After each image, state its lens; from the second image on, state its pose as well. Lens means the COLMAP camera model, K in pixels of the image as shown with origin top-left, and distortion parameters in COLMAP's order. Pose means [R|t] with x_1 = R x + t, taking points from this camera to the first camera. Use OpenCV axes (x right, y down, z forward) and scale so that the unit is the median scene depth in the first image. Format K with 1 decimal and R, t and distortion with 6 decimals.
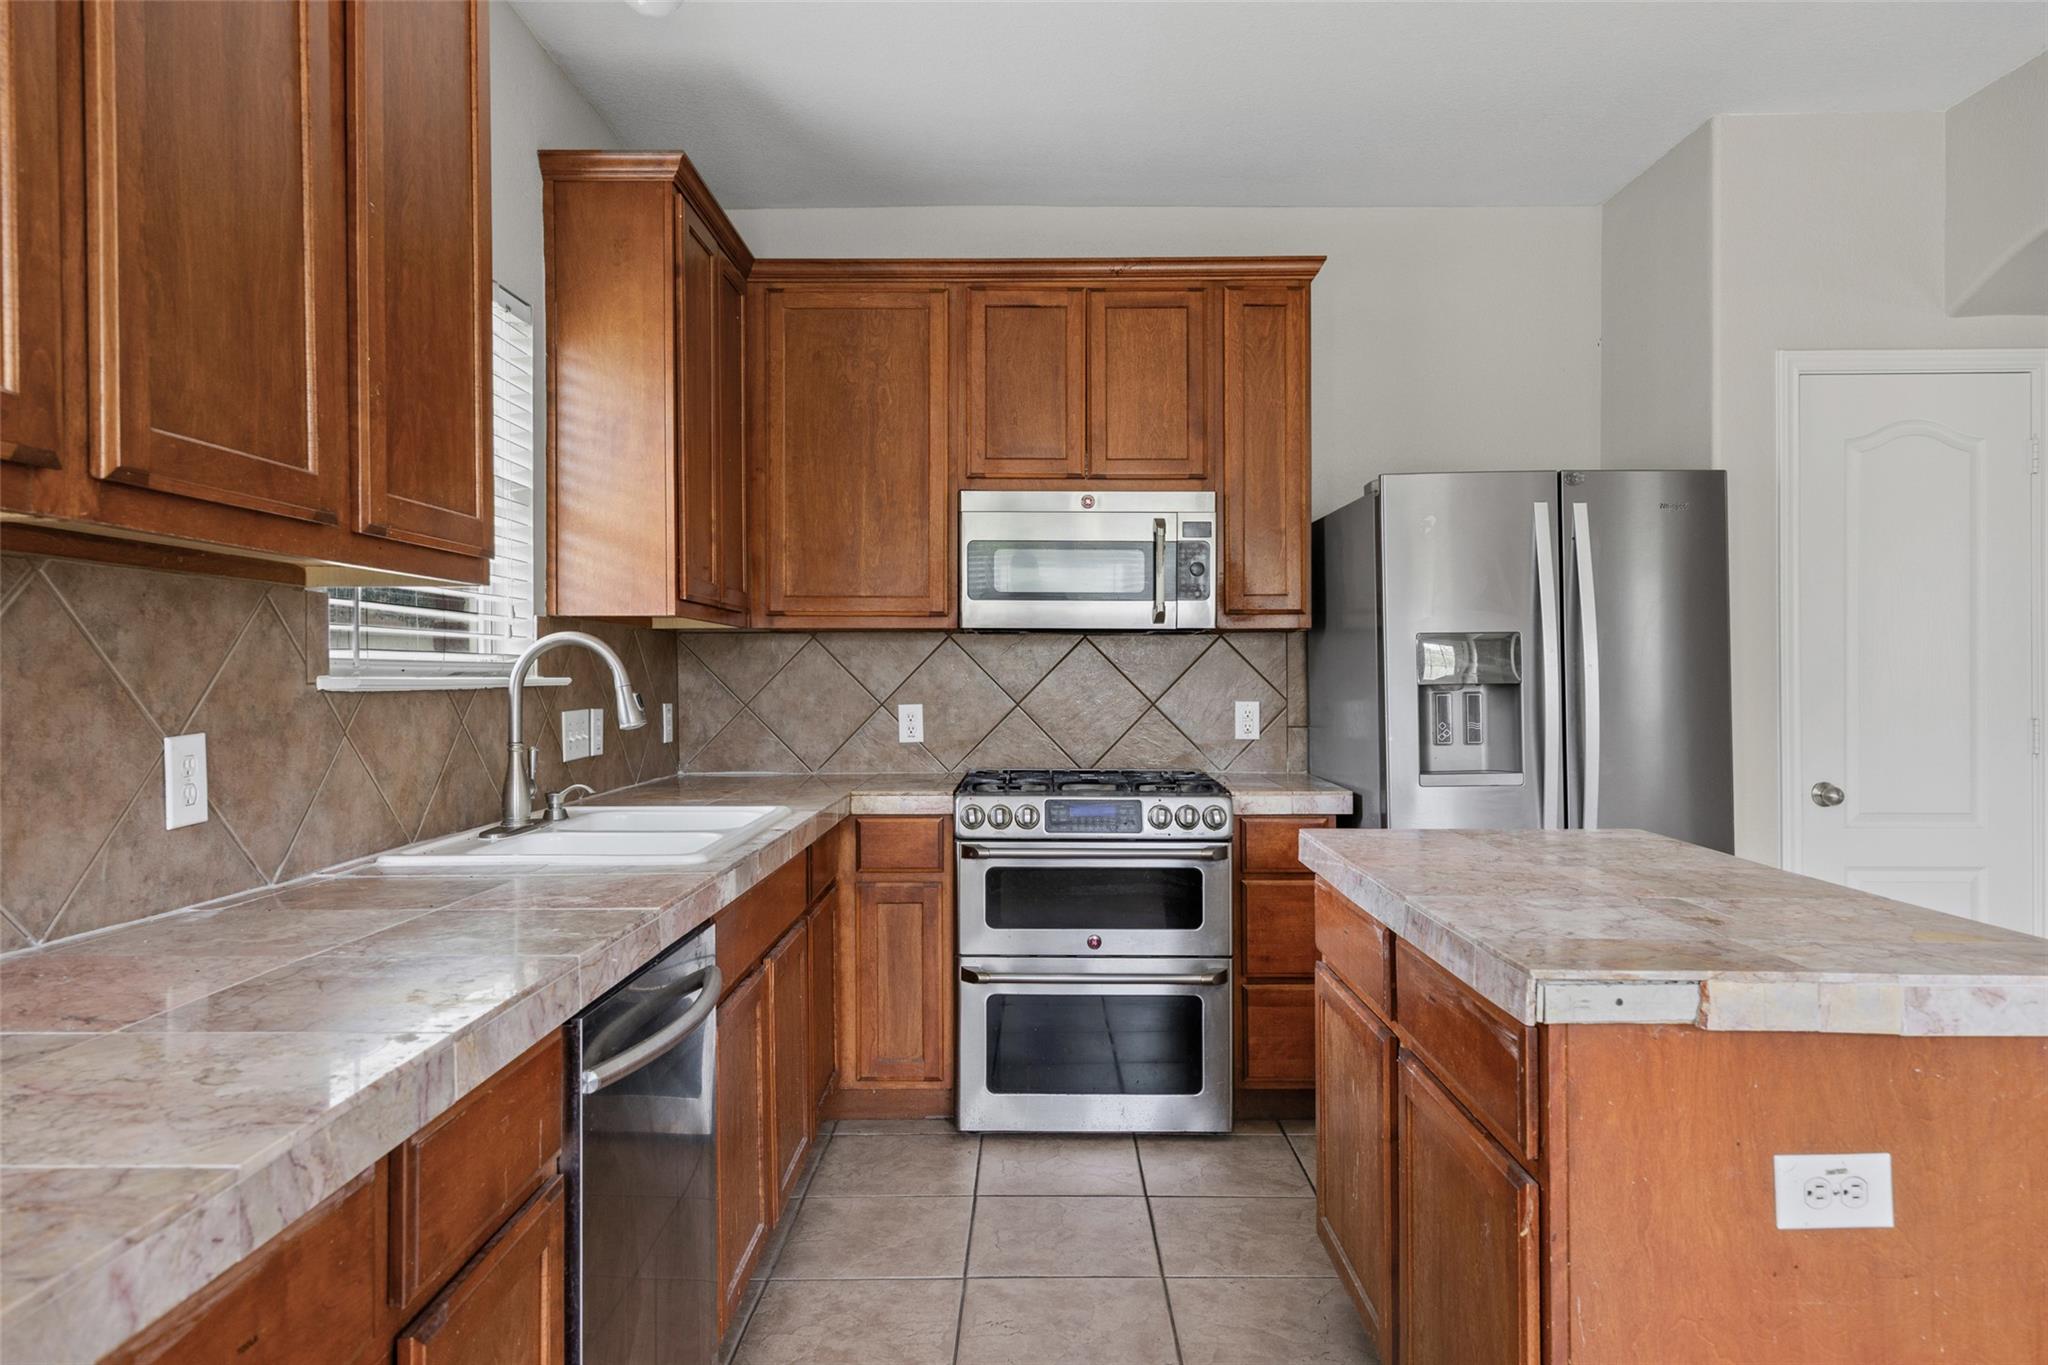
lens RADIAL K [[1276.1, 0, 1036.4], [0, 1276.1, 676.4], [0, 0, 1]] dist [0.018932, 0.000320]
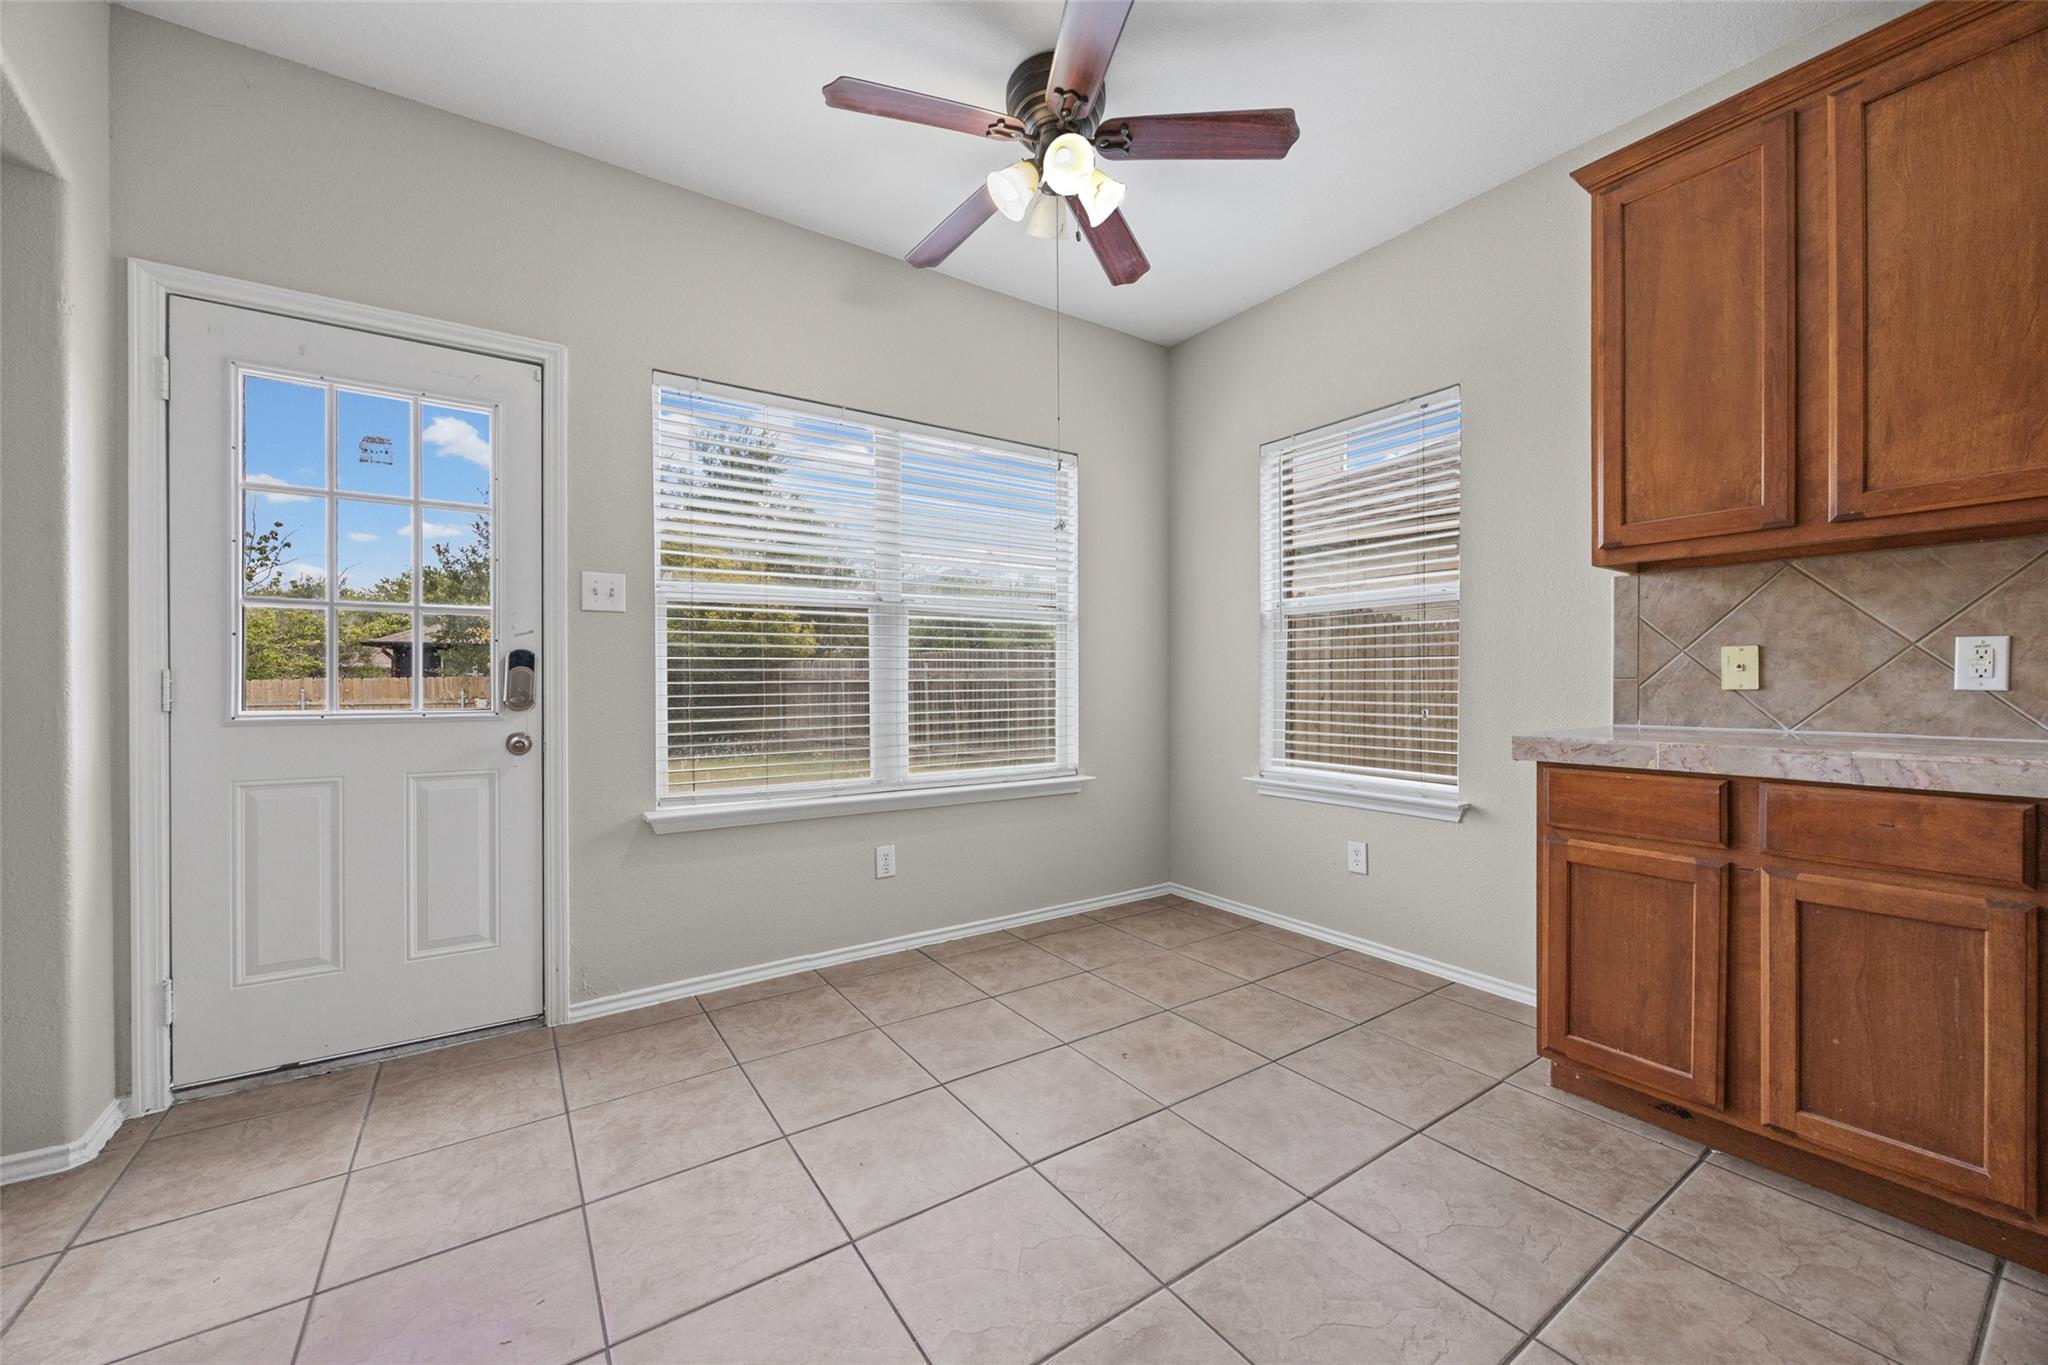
lens RADIAL K [[780.9, 0, 1024.0], [0, 780.9, 688.3], [0, 0, 1]] dist [0.007405, -0.001374]
pose [[-0.823041, 0.005848, -0.567953, 0.476911], [0.001596, 0.999967, 0.007983, 0.051831], [0.567980, 0.005664, -0.823023, 0.338595]]
